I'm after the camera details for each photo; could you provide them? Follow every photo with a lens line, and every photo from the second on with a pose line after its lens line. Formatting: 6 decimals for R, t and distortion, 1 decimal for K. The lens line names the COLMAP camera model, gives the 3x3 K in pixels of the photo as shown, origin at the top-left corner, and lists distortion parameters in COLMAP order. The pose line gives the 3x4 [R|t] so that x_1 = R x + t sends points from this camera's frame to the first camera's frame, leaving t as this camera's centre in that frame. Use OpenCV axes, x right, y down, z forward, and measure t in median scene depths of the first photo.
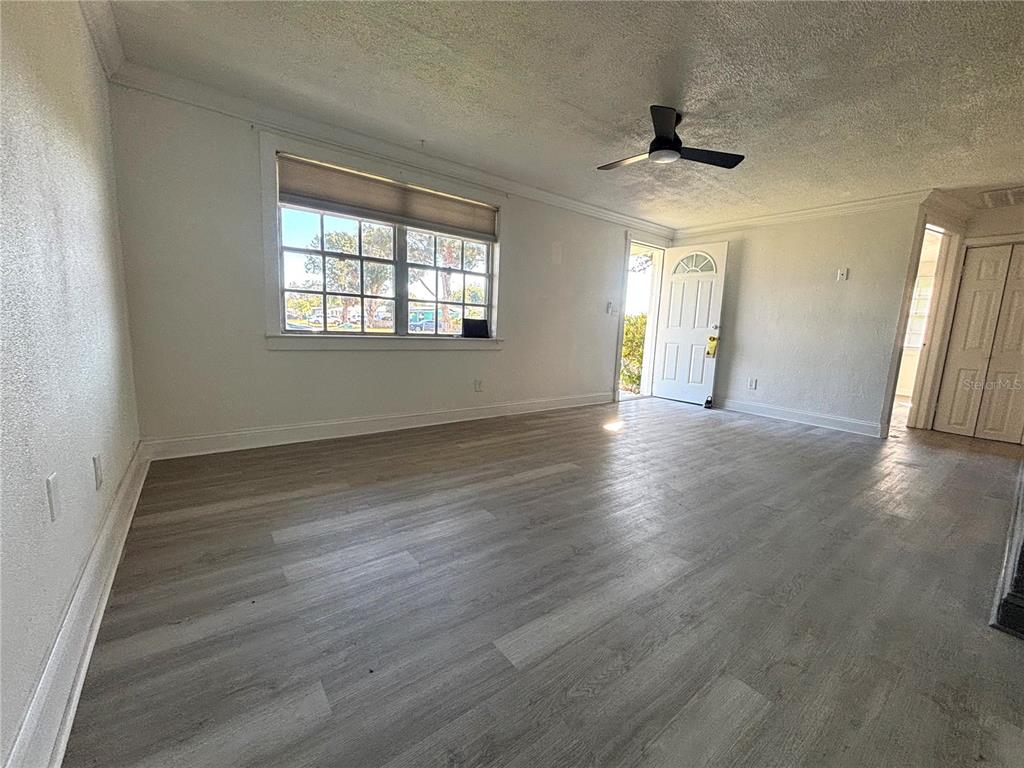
lens RADIAL K [[410.0, 0, 512.7], [0, 410.0, 381.6], [0, 0, 1]] dist [0.000369, 0.000527]
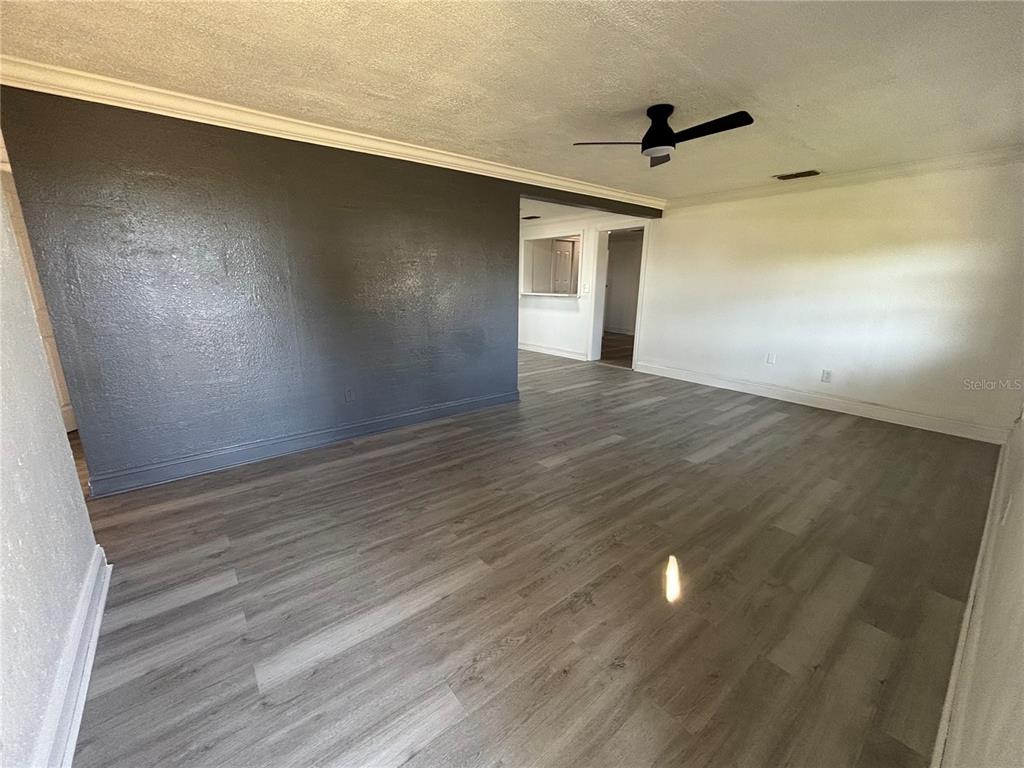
lens RADIAL K [[410.0, 0, 512.7], [0, 410.0, 381.6], [0, 0, 1]] dist [0.000369, 0.000527]
pose [[-0.998414, -0.042535, -0.036893, 0.554416], [-0.053276, 0.925695, 0.374501, -0.305391], [0.018222, 0.375872, -0.926492, 1.602166]]
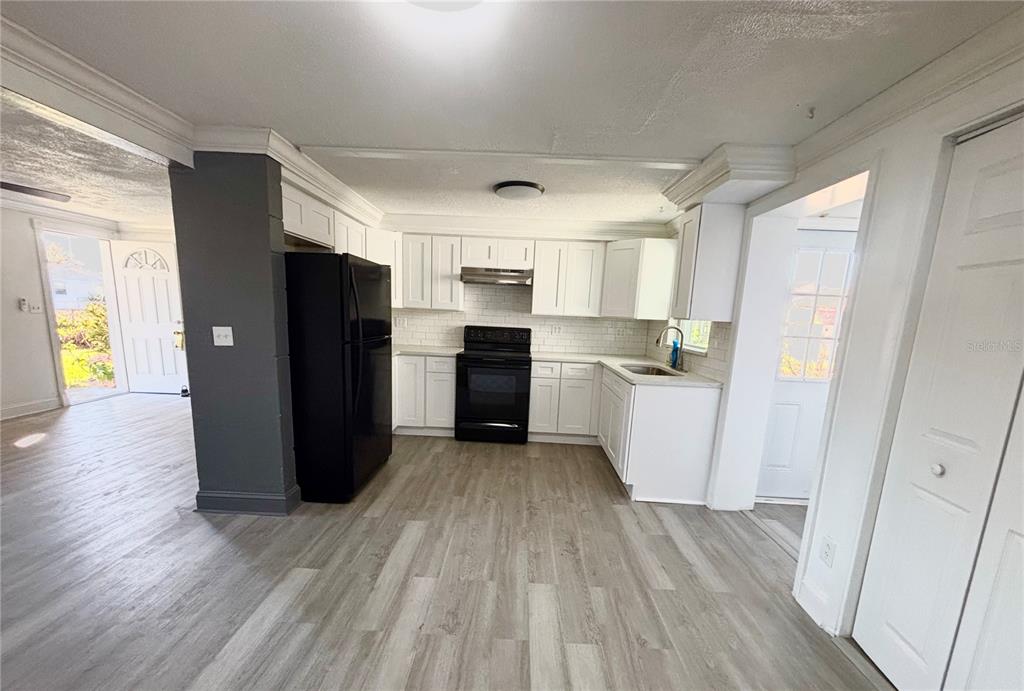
lens RADIAL K [[406.2, 0, 509.3], [0, 406.2, 383.0], [0, 0, 1]] dist [0.002346, 0.000225]
pose [[0.631265, -0.151771, 0.760572, 0.305571], [0.089716, 0.988372, 0.122765, -0.040623], [-0.770360, -0.009262, 0.637542, -0.559370]]
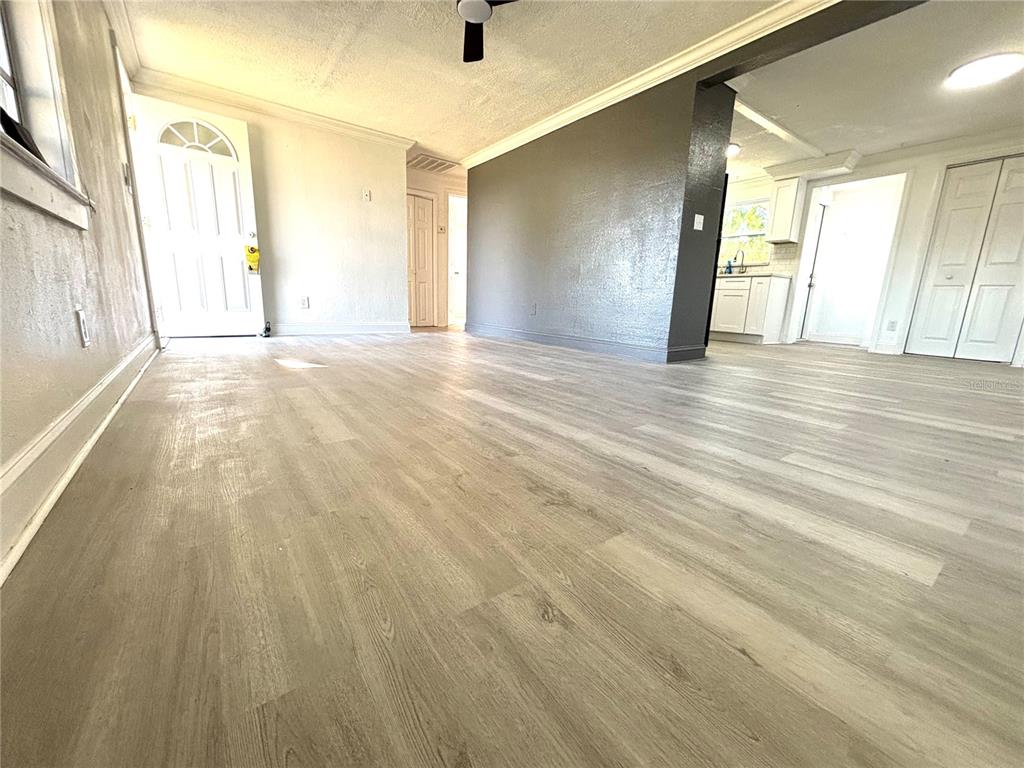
lens RADIAL K [[410.0, 0, 512.7], [0, 410.0, 381.6], [0, 0, 1]] dist [0.000369, 0.000527]
pose [[0.022433, -0.239643, 0.970602, -0.507507], [0.104382, 0.966102, 0.236119, 0.010865], [-0.994284, 0.096016, 0.046687, 0.737873]]
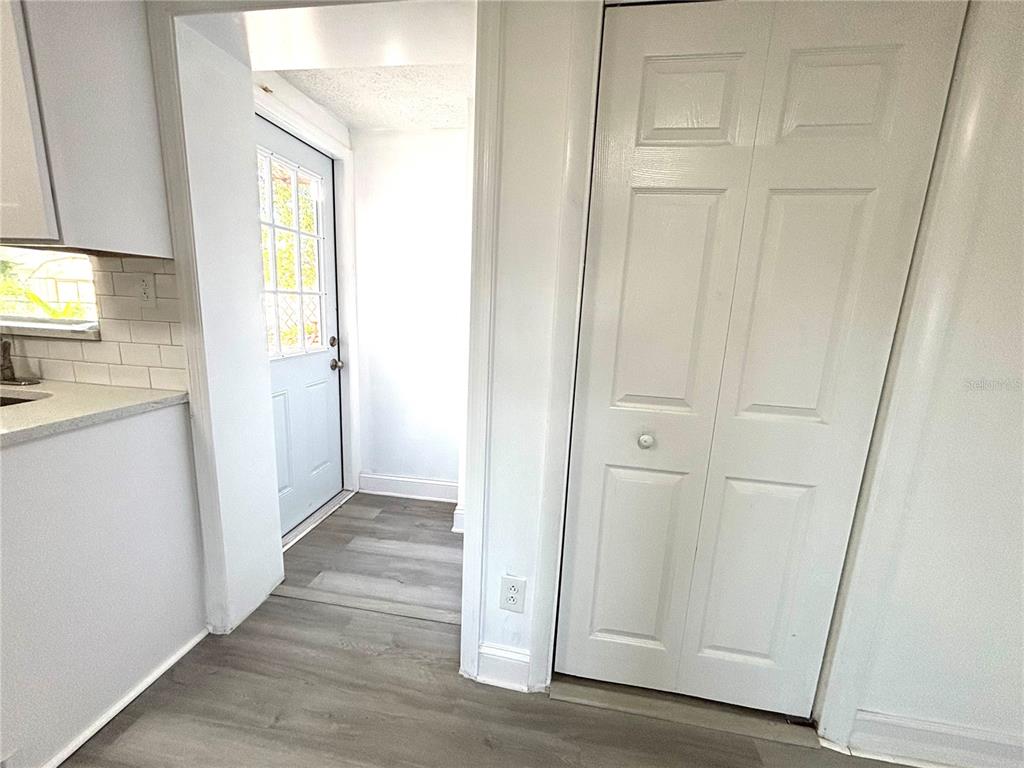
lens RADIAL K [[410.0, 0, 512.7], [0, 410.0, 381.6], [0, 0, 1]] dist [0.000369, 0.000527]
pose [[-0.685947, -0.207637, 0.697398, 0.738222], [0.026002, 0.950816, 0.308663, -0.019990], [-0.727187, 0.229860, -0.646810, -0.334572]]
